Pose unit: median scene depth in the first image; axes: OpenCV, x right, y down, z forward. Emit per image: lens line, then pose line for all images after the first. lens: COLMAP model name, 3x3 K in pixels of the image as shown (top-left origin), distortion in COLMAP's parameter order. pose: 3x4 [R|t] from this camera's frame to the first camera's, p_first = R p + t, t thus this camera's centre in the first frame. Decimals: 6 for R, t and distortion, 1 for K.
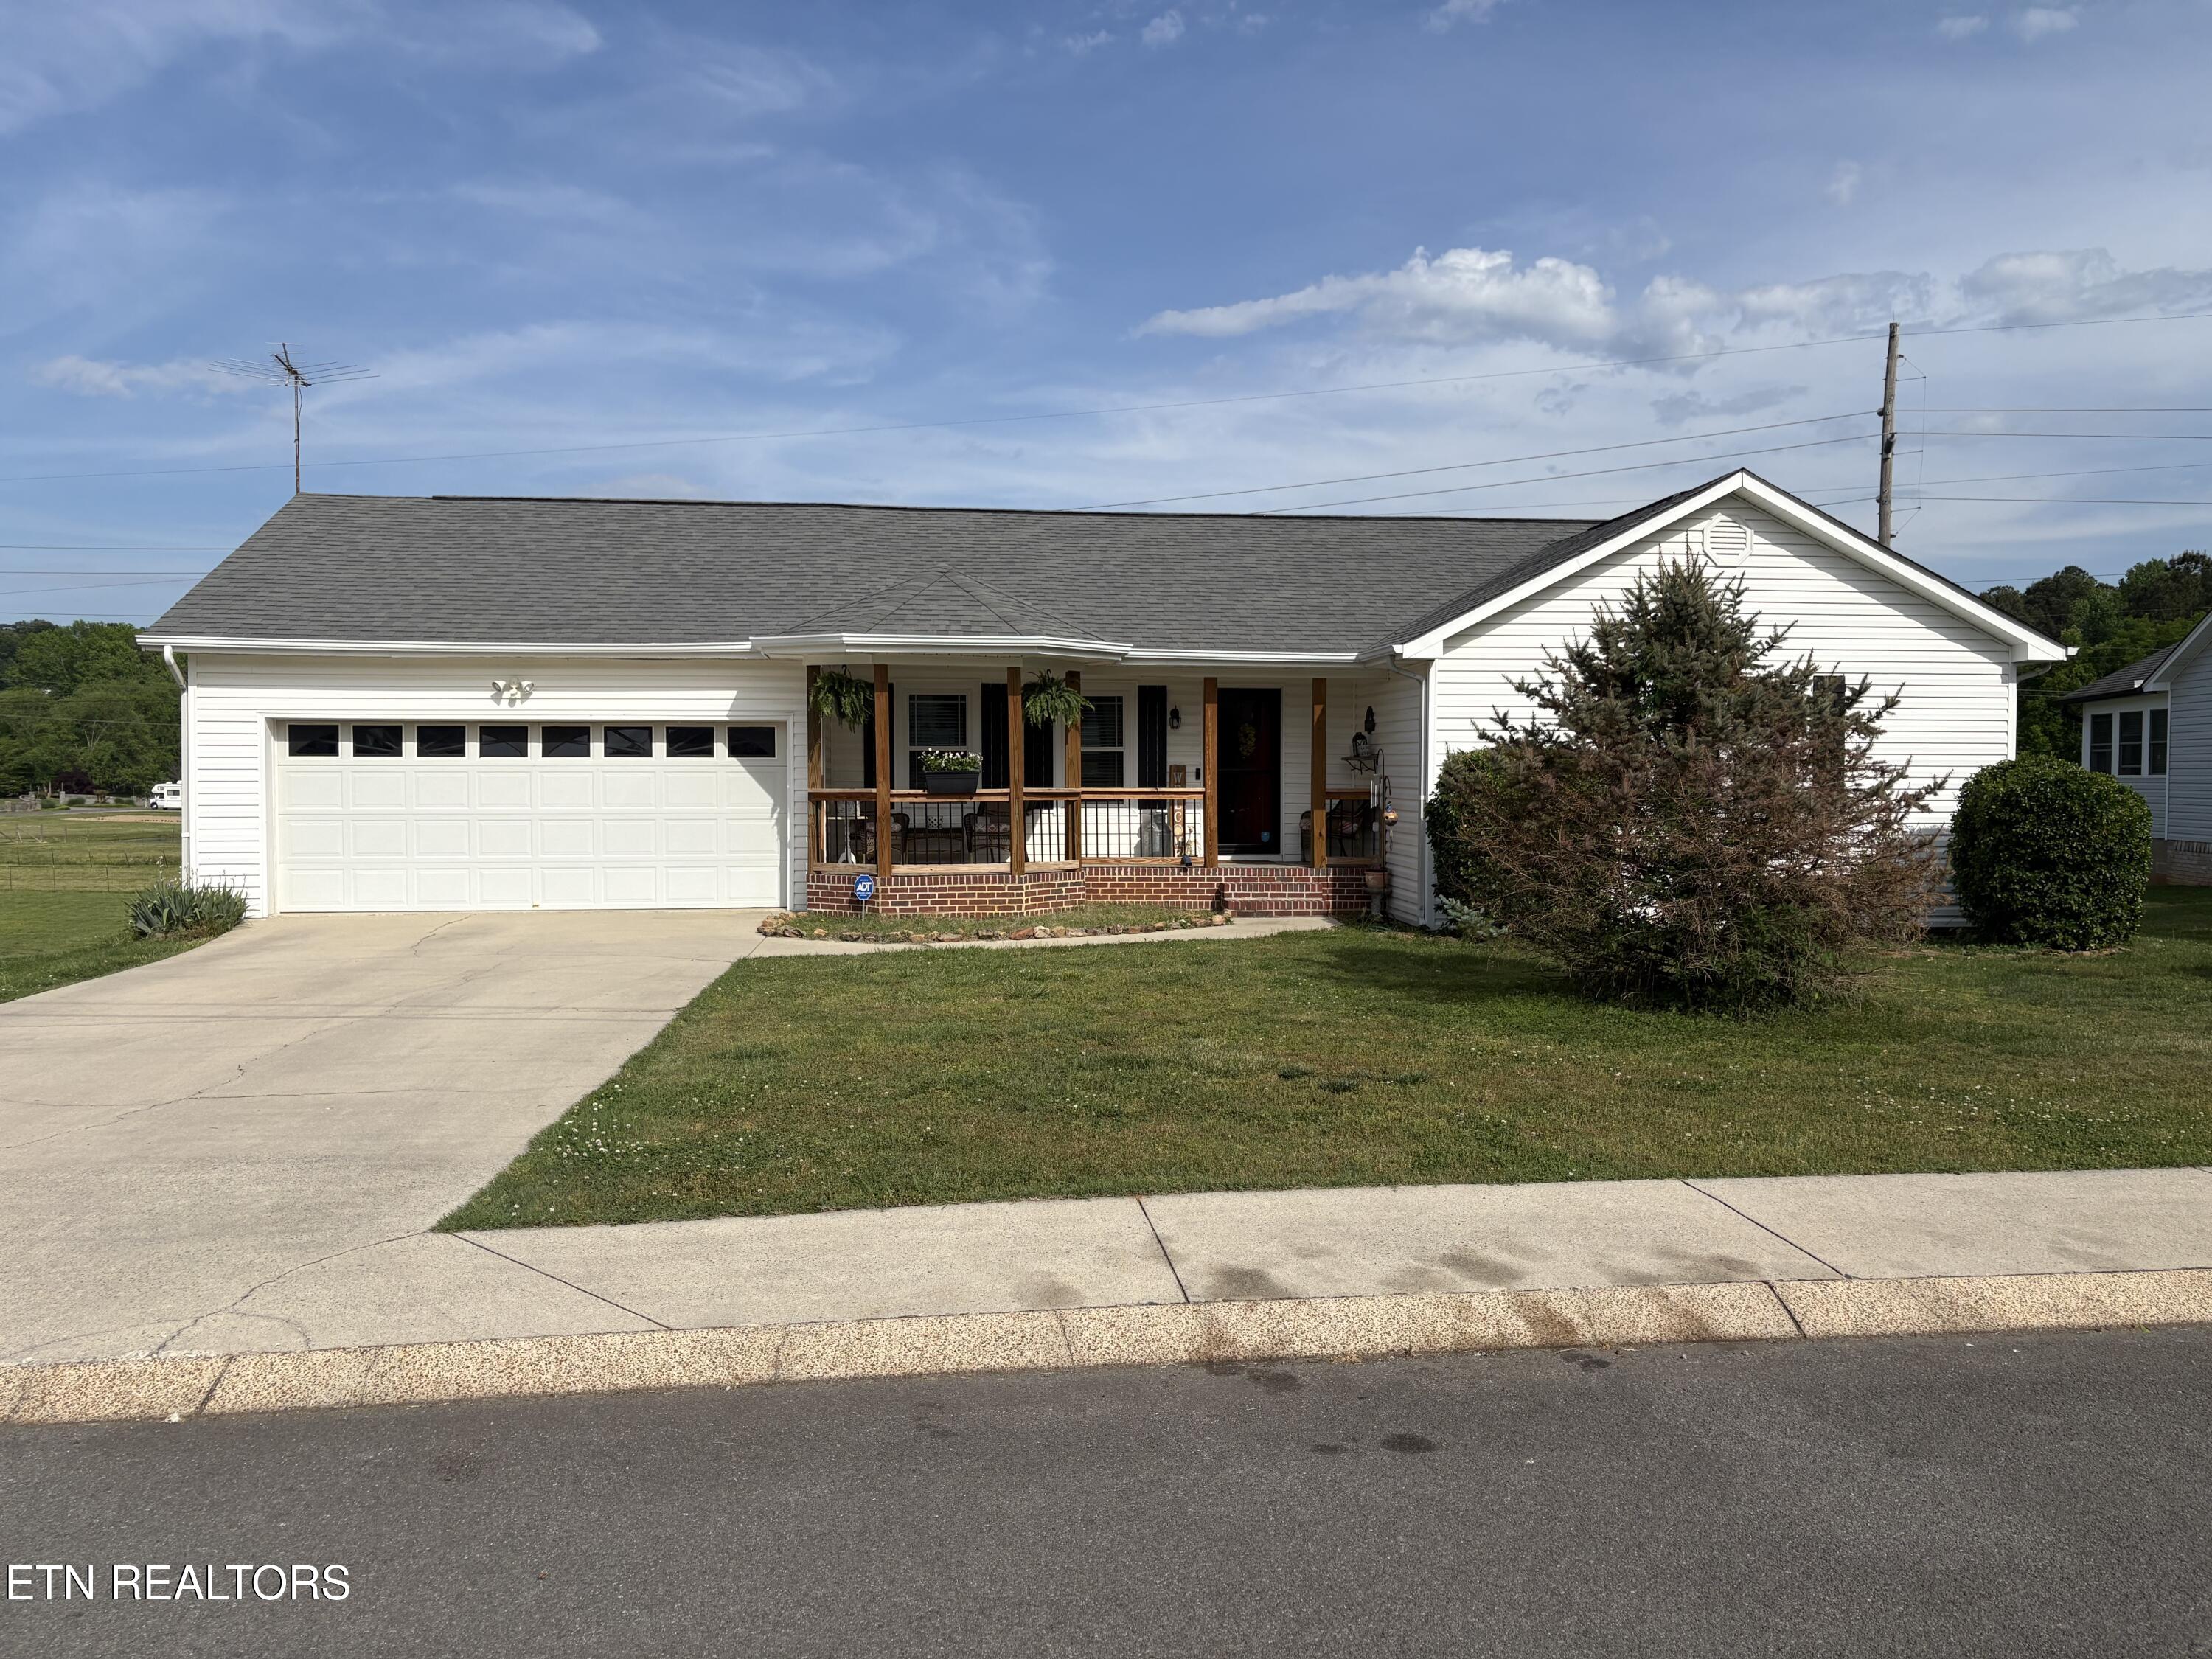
lens RADIAL K [[1682.0, 0, 1106.0], [0, 1682.0, 829.5], [0, 0, 1]] dist [0.008198, 0.004284]
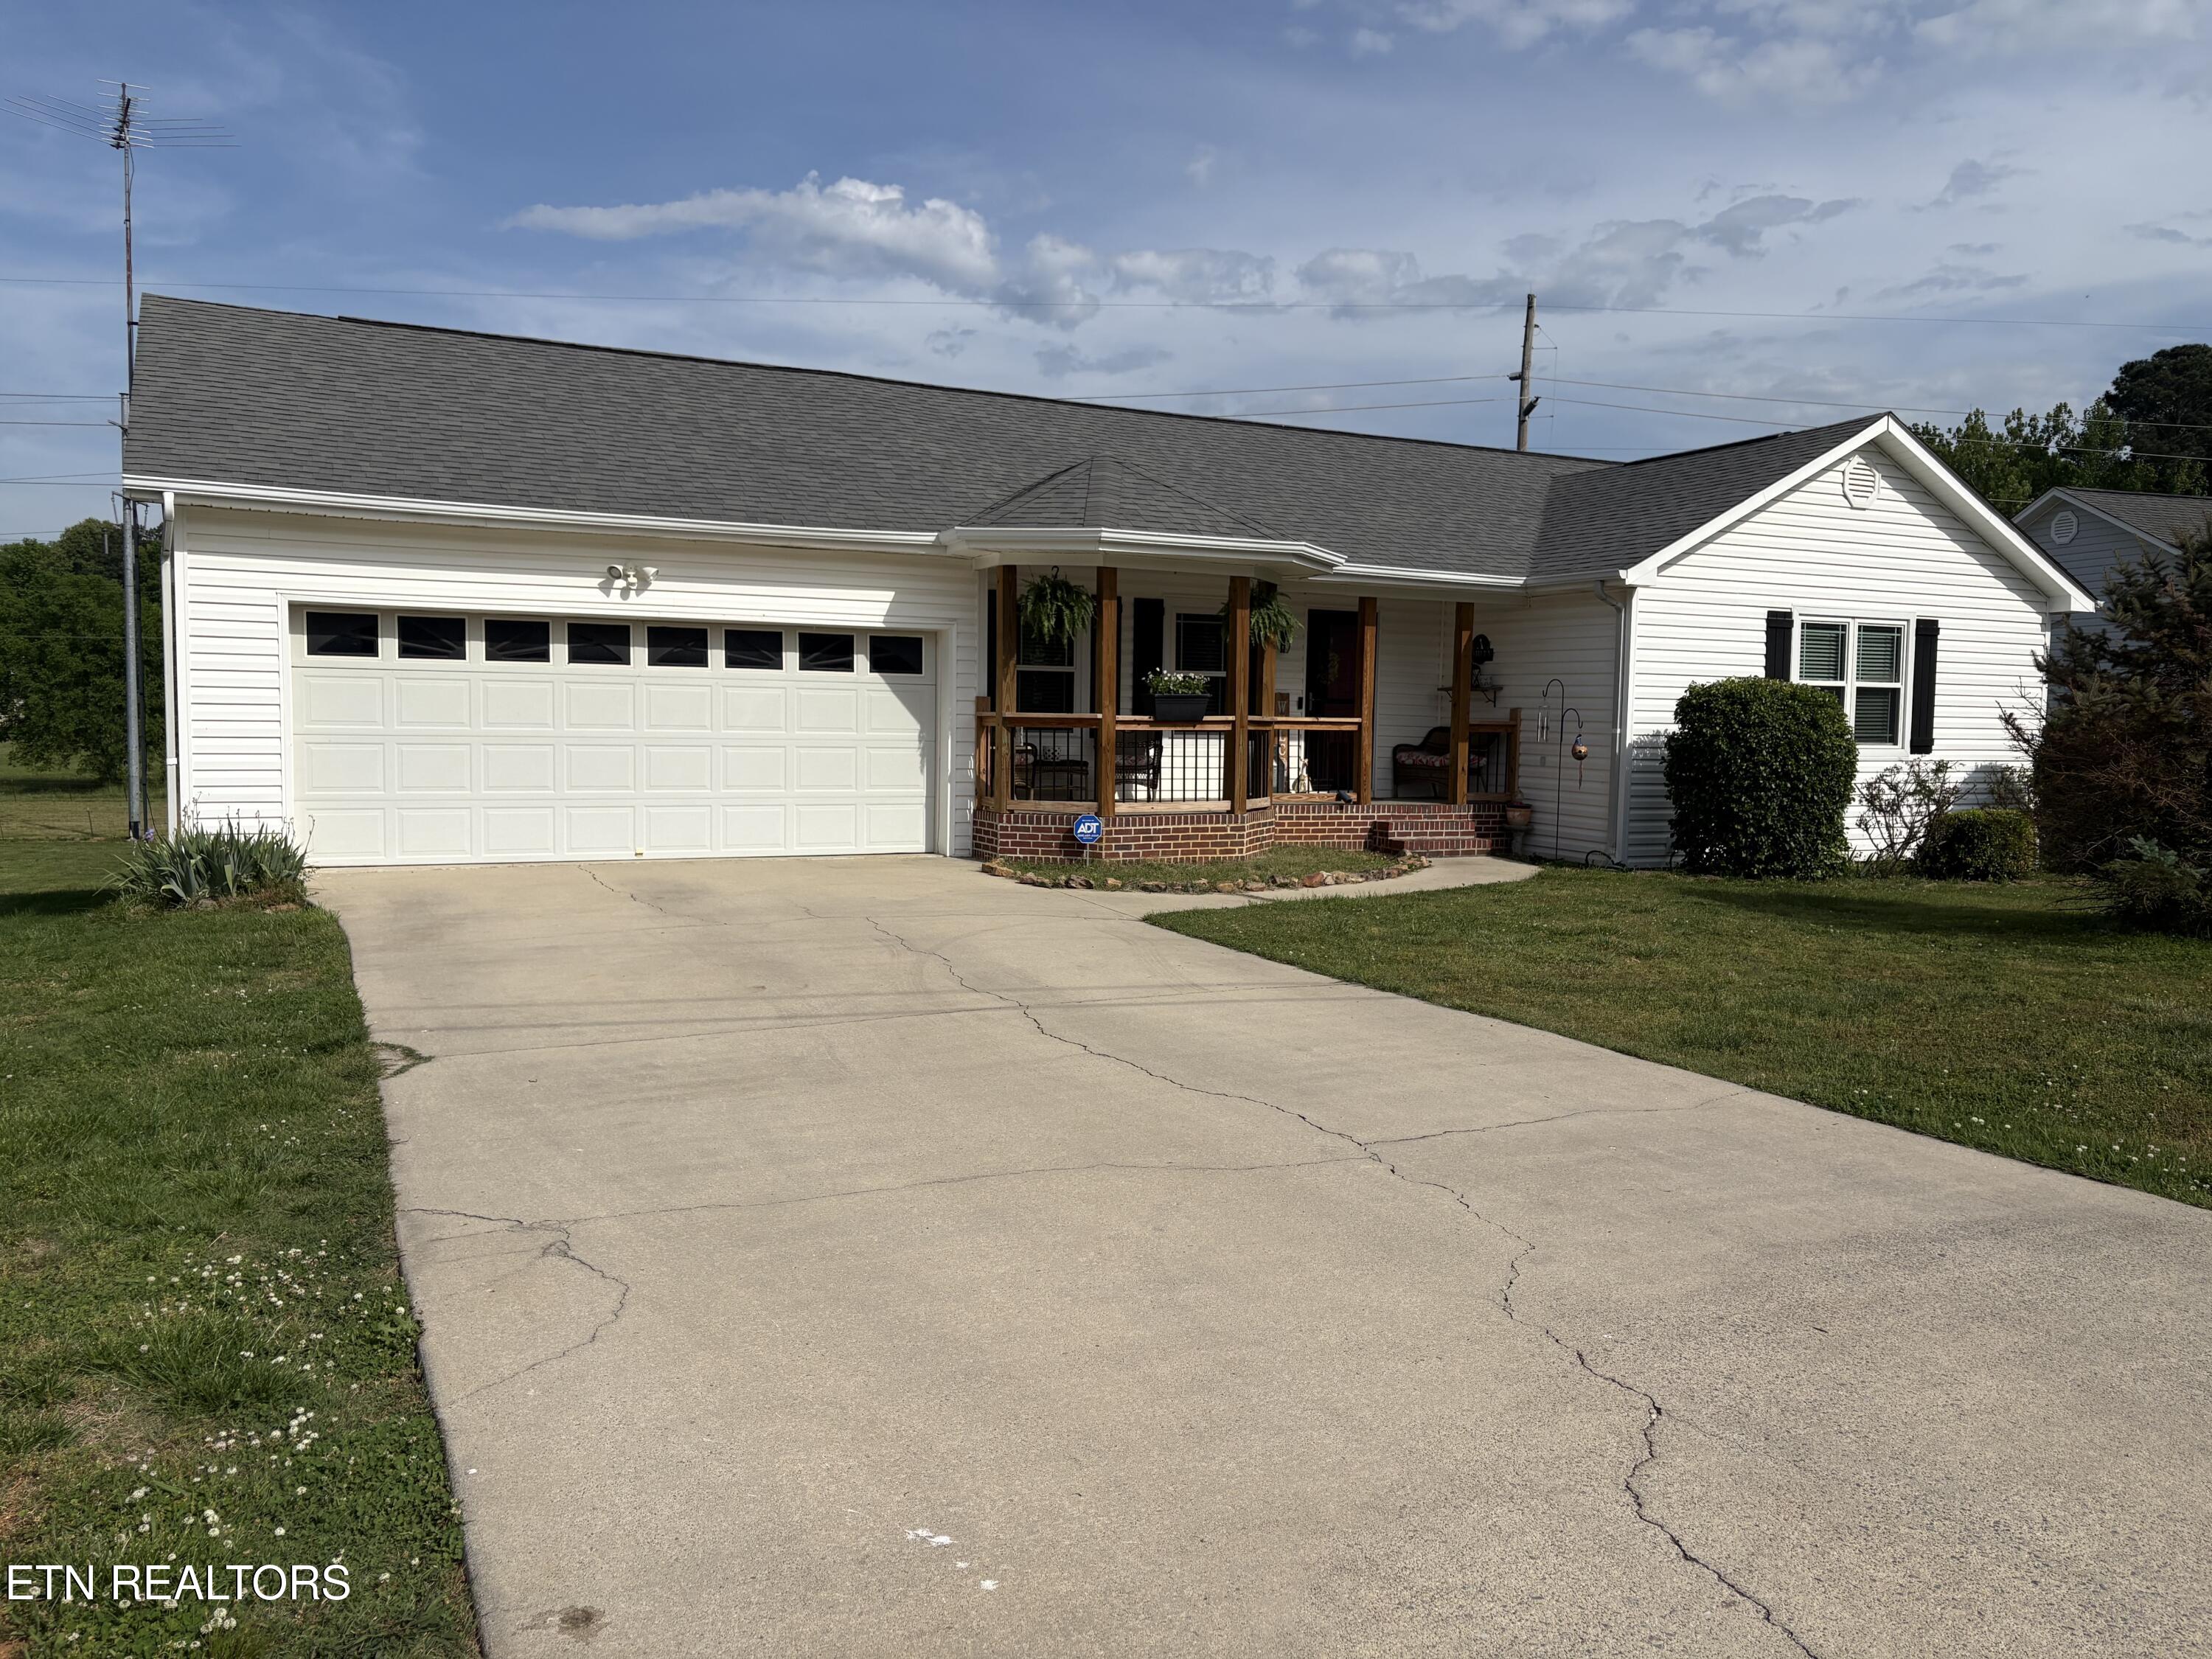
lens RADIAL K [[1670.4, 0, 1113.4], [0, 1670.4, 844.4], [0, 0, 1]] dist [0.039723, -0.040697]
pose [[0.937277, -0.010967, 0.348412, -0.405139], [-0.006048, 0.998843, 0.047709, 0.001527], [-0.348532, -0.046824, 0.936127, 0.189287]]
